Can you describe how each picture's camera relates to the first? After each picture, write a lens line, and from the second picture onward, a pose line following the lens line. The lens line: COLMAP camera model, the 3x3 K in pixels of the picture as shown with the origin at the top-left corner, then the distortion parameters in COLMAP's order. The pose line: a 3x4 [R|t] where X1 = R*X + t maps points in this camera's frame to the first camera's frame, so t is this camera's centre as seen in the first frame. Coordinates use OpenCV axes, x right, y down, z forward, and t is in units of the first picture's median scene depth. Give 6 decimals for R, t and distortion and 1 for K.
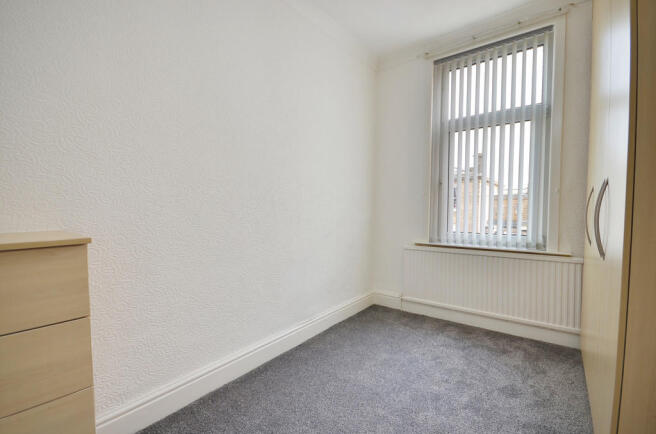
lens RADIAL K [[294.9, 0, 328.0], [0, 294.9, 217.0], [0, 0, 1]] dist [0.001945, -0.000429]
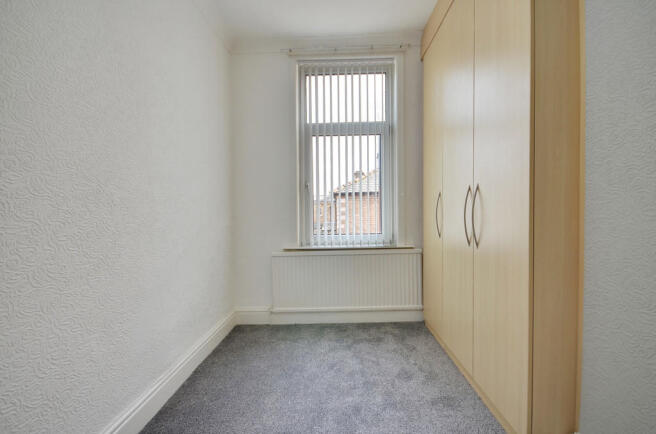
lens RADIAL K [[294.9, 0, 328.0], [0, 294.9, 217.0], [0, 0, 1]] dist [0.001945, -0.000429]
pose [[0.794902, -0.025983, 0.606181, -0.196090], [0.036007, 0.999342, -0.004381, -0.004018], [-0.605668, 0.025309, 0.795315, 0.211013]]
